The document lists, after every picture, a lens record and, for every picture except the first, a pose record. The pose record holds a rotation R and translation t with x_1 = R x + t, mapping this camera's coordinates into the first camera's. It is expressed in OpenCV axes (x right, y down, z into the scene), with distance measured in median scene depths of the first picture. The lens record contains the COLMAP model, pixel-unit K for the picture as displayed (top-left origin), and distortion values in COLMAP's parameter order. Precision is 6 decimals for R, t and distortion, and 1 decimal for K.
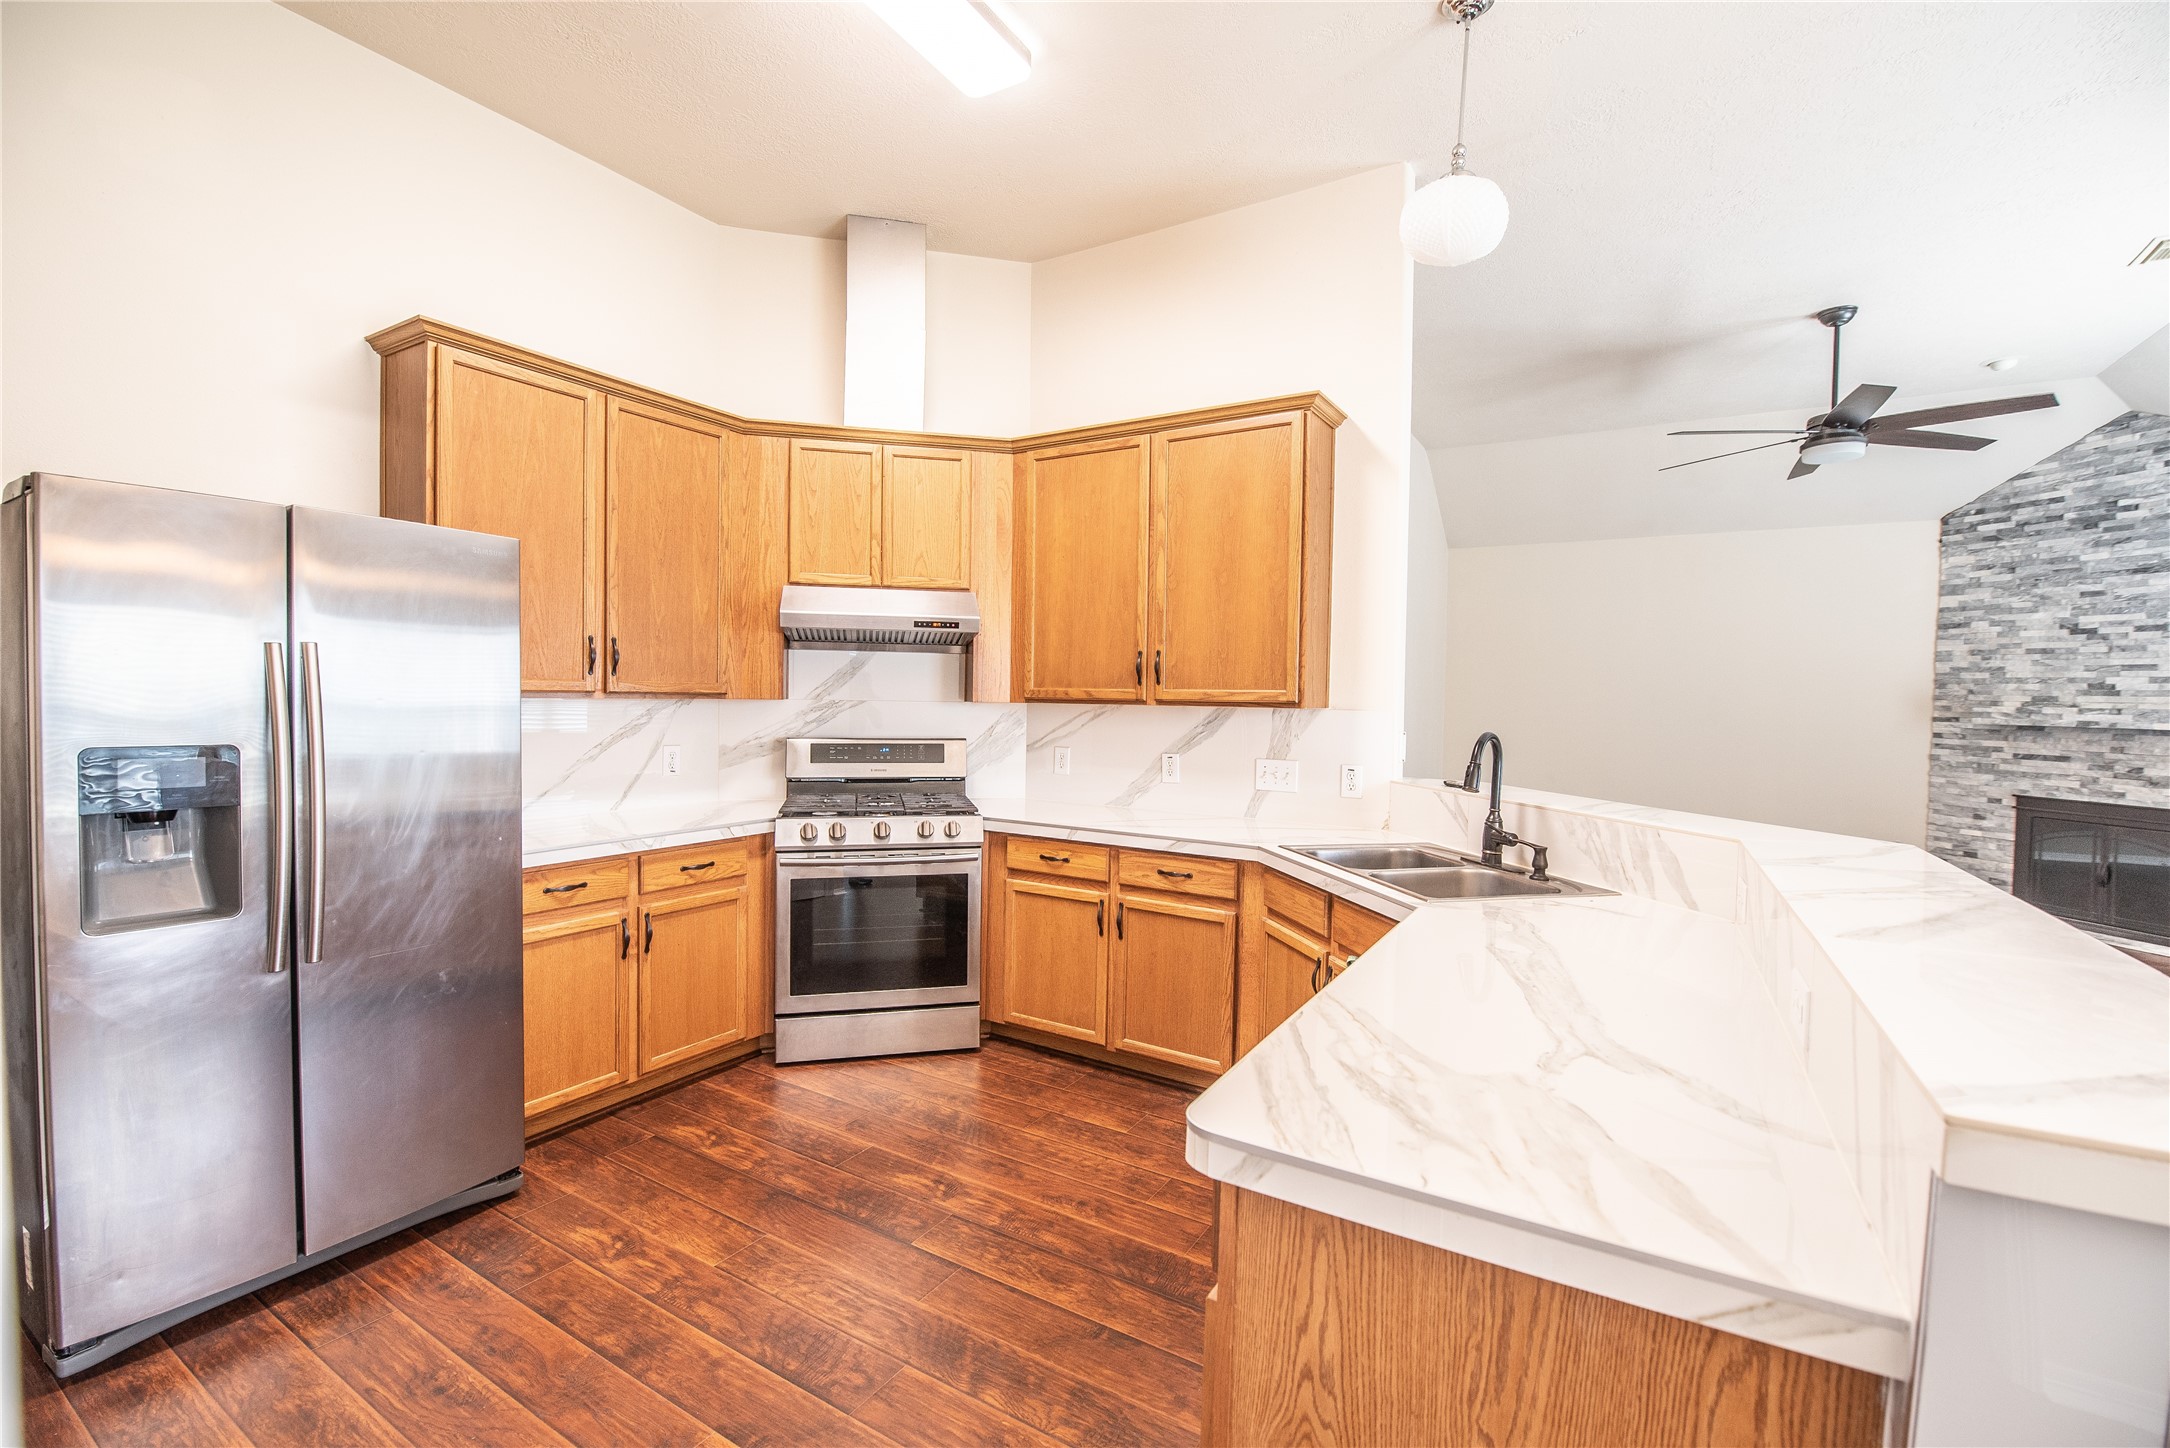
lens RADIAL K [[947.8, 0, 1085.0], [0, 947.8, 724.0], [0, 0, 1]] dist [-0.016894, -0.003435]
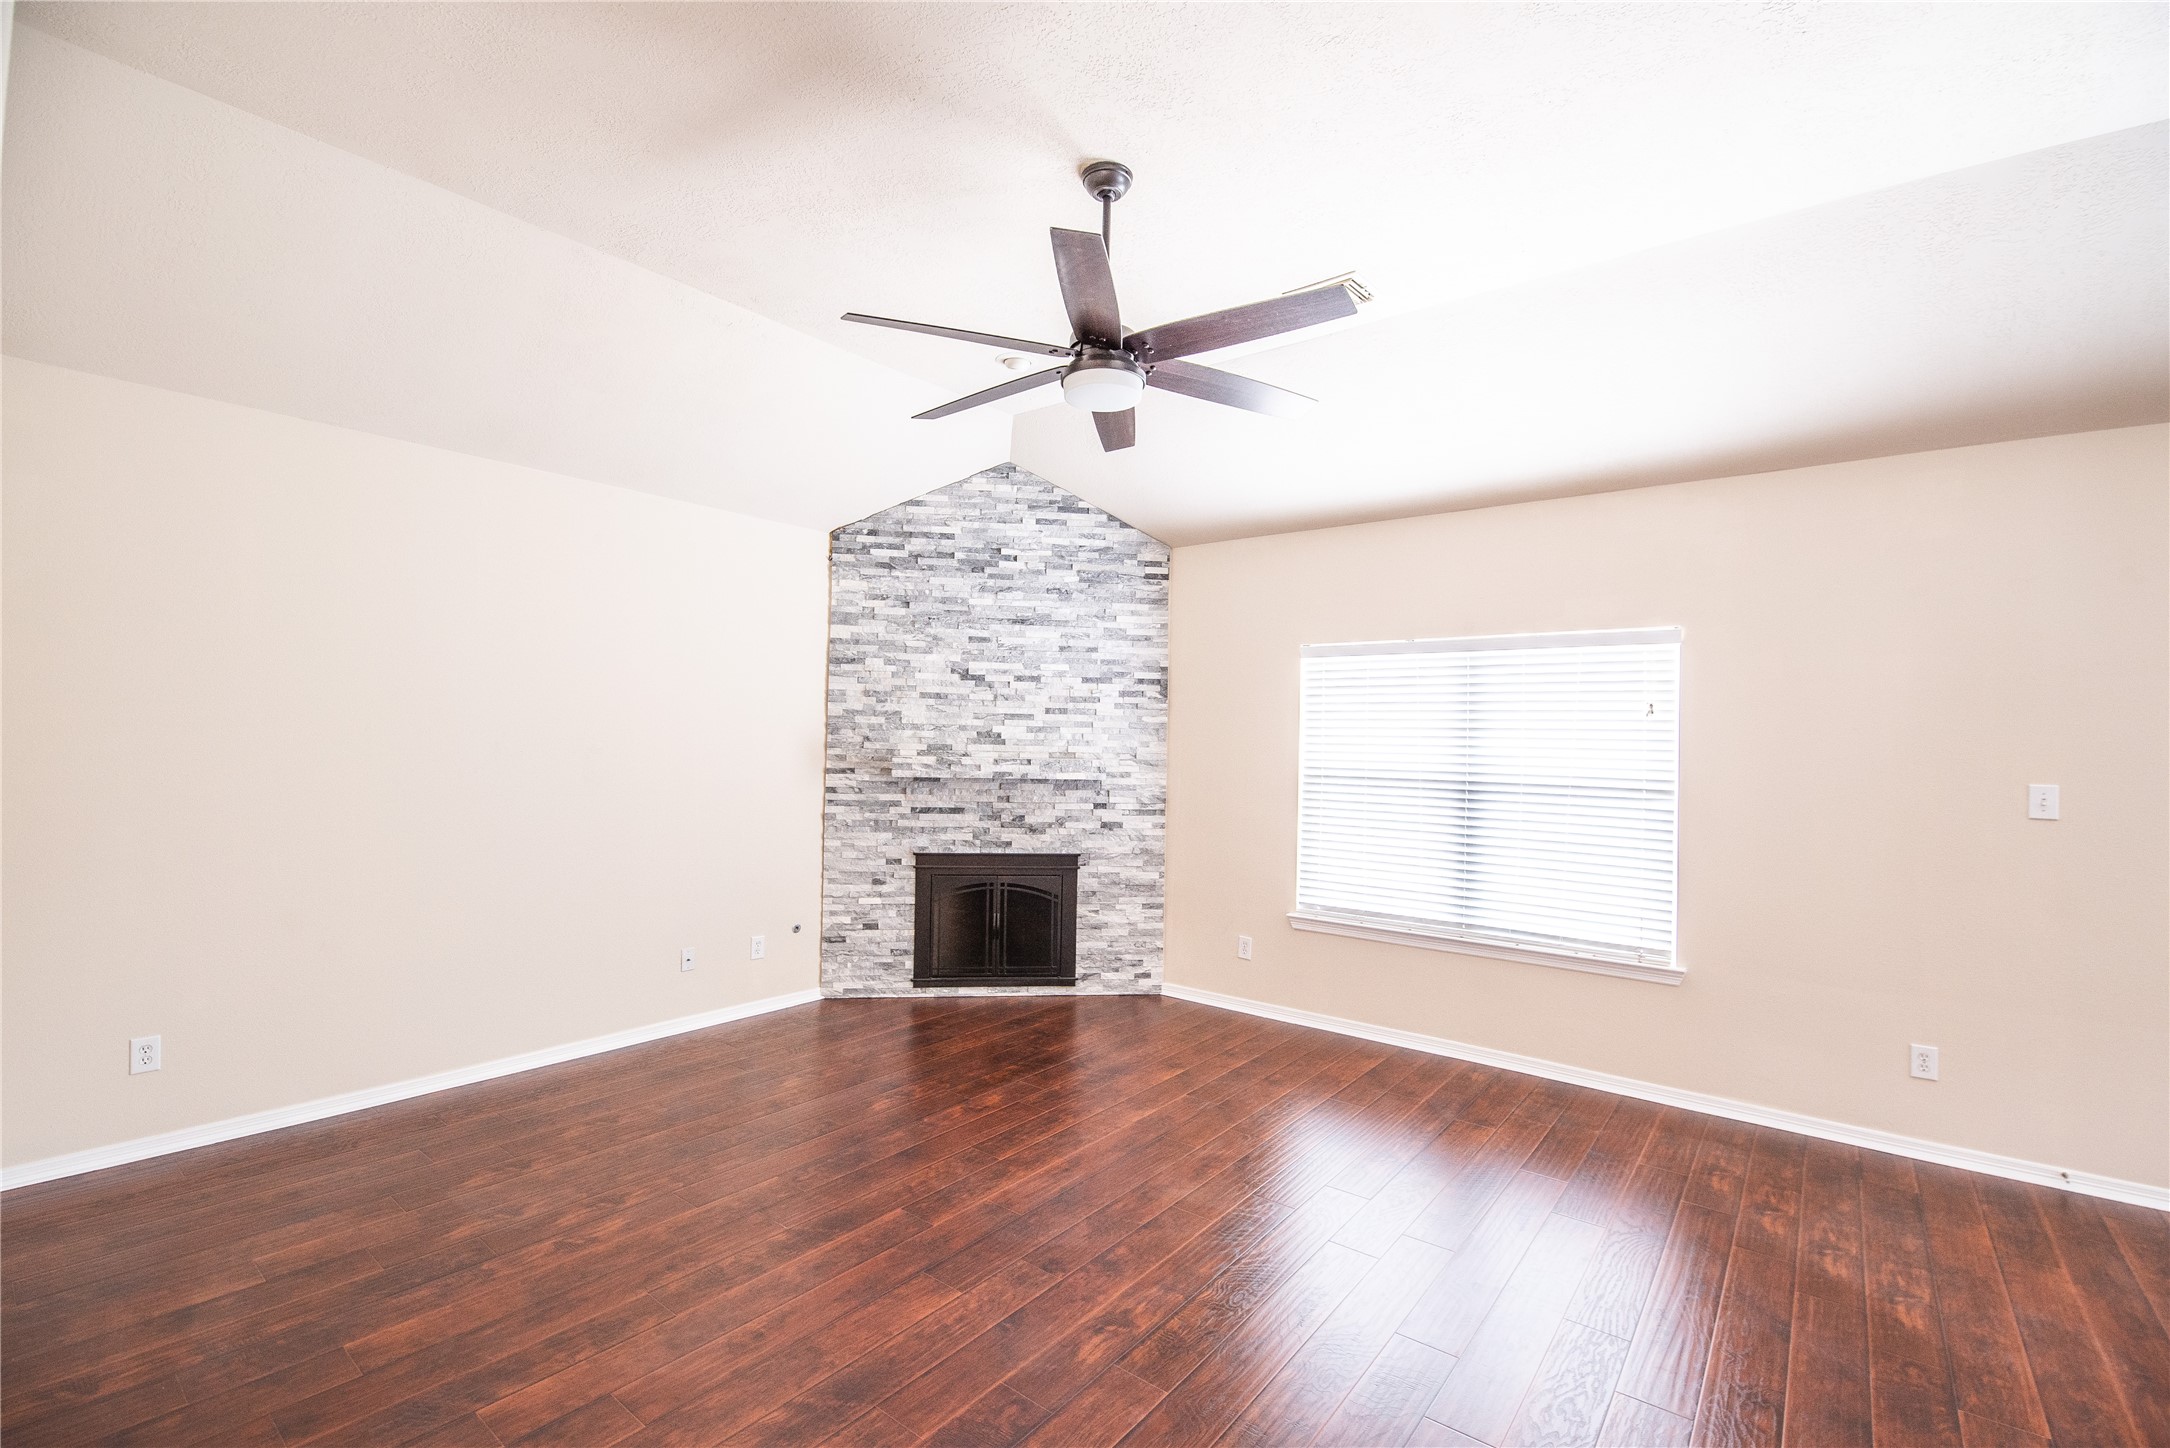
lens RADIAL K [[936.5, 0, 1095.2], [0, 936.5, 725.9], [0, 0, 1]] dist [0.001830, -0.015900]
pose [[0.119692, -0.000143, 0.992811, 0.118663], [0.014912, 0.999887, -0.001653, -0.044307], [-0.992699, 0.015002, 0.119681, 0.727256]]
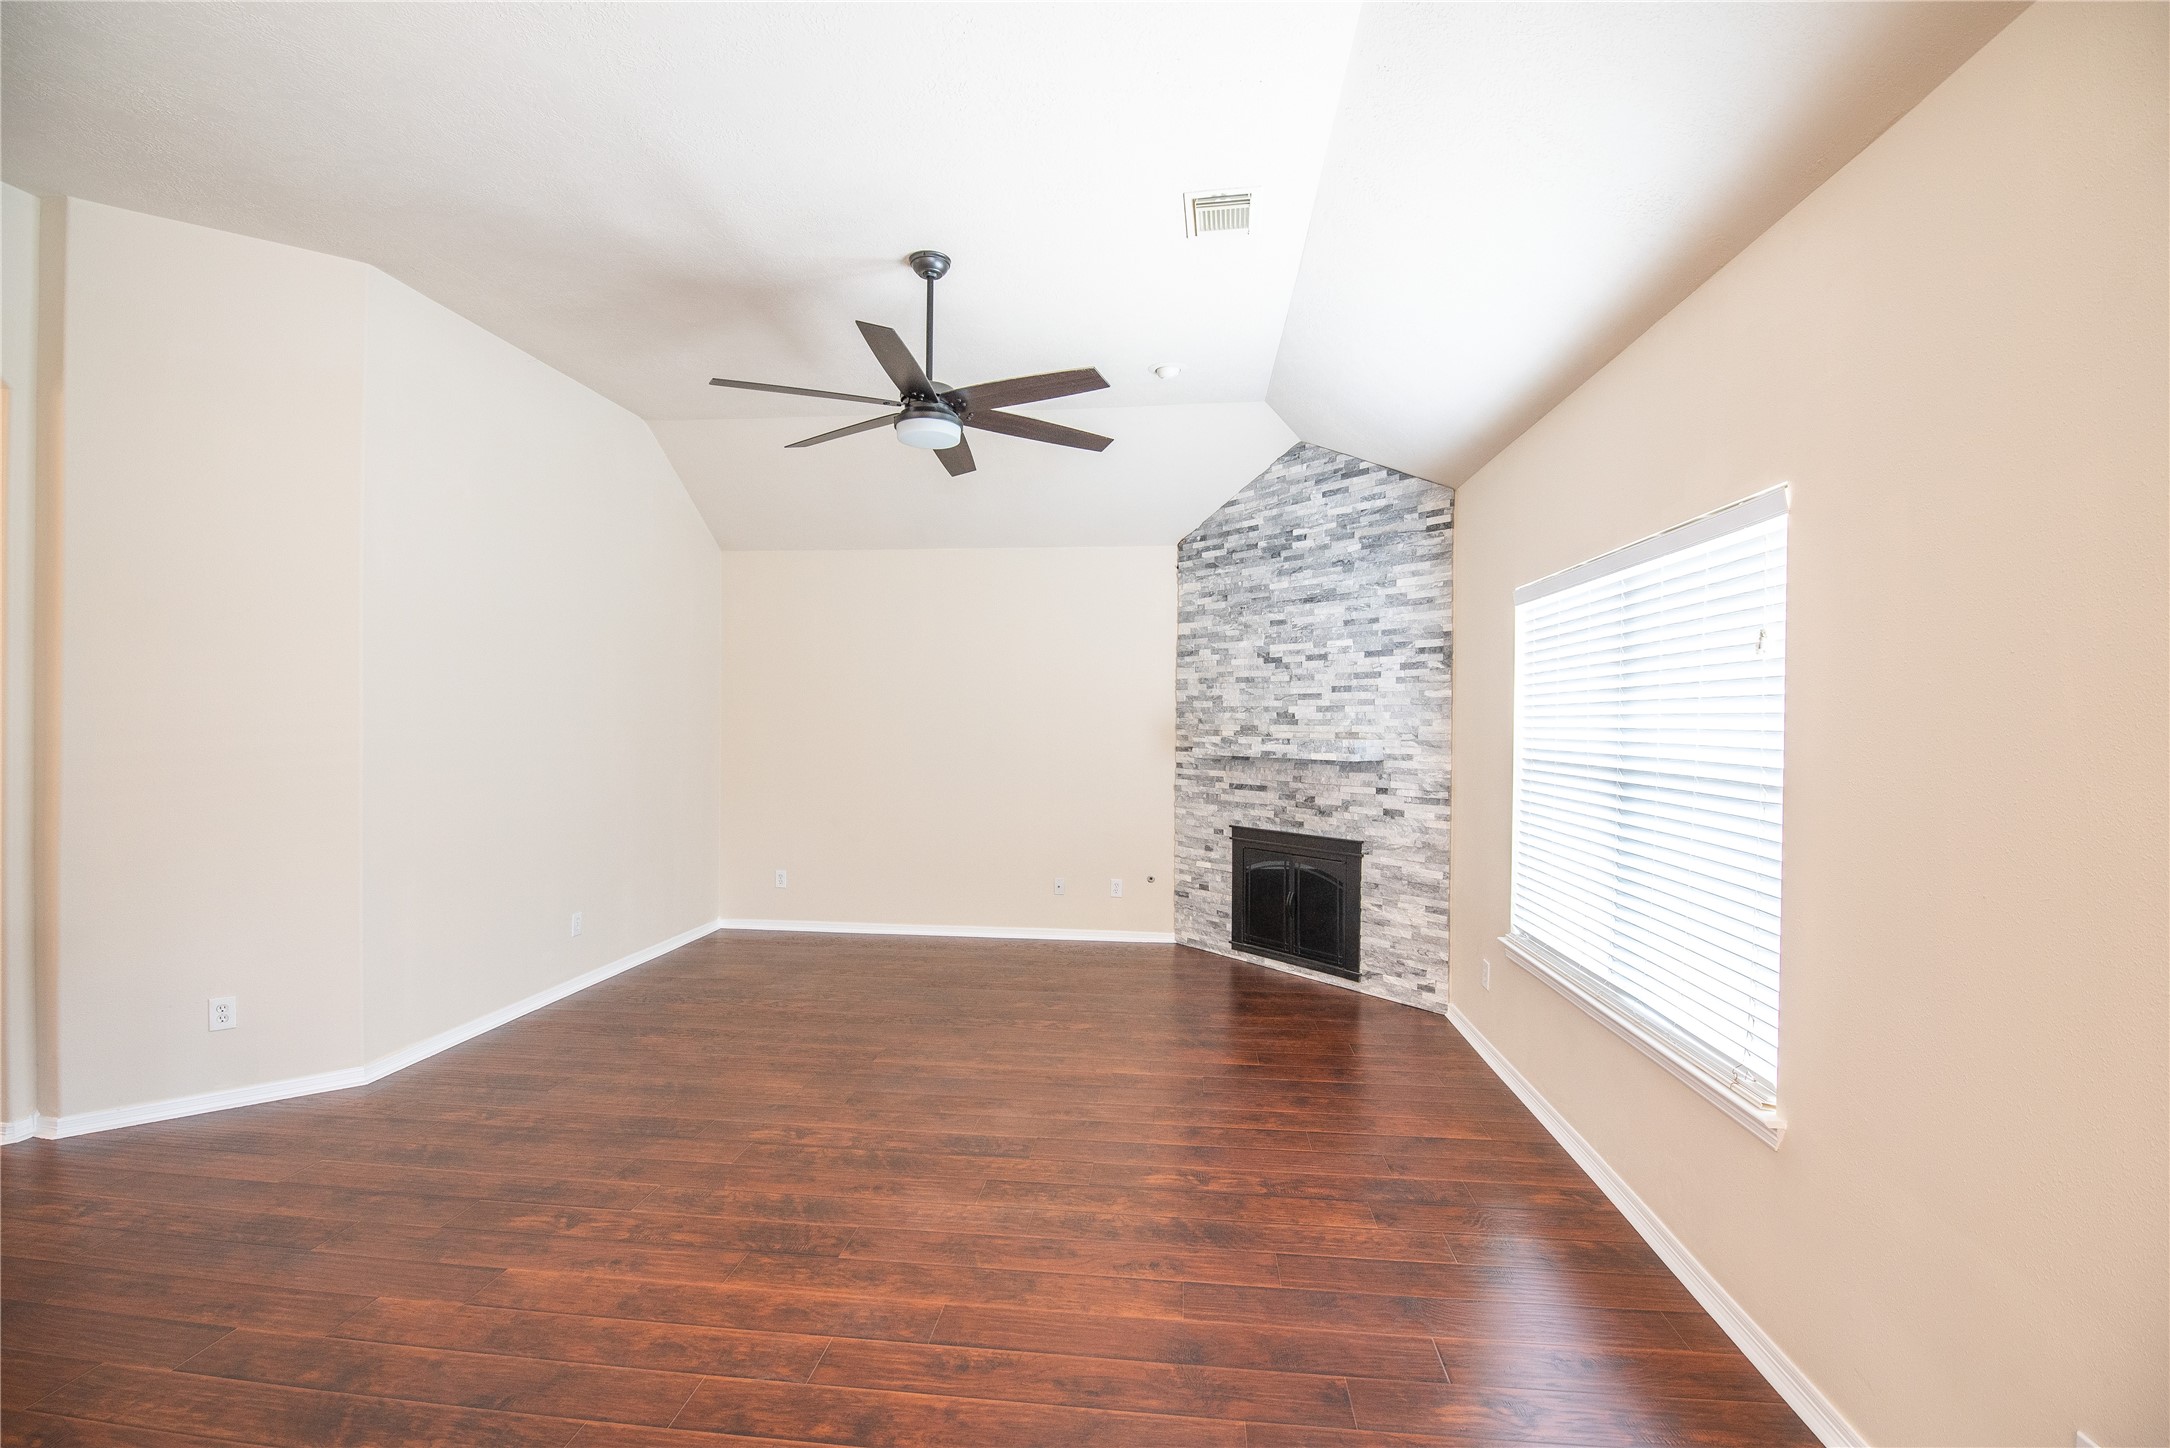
lens RADIAL K [[936.5, 0, 1095.2], [0, 936.5, 725.9], [0, 0, 1]] dist [0.001830, -0.015900]
pose [[0.901945, -0.012350, 0.431674, 0.452024], [0.021968, 0.999609, -0.017302, -0.015488], [-0.431291, 0.025088, 0.901864, 0.166661]]
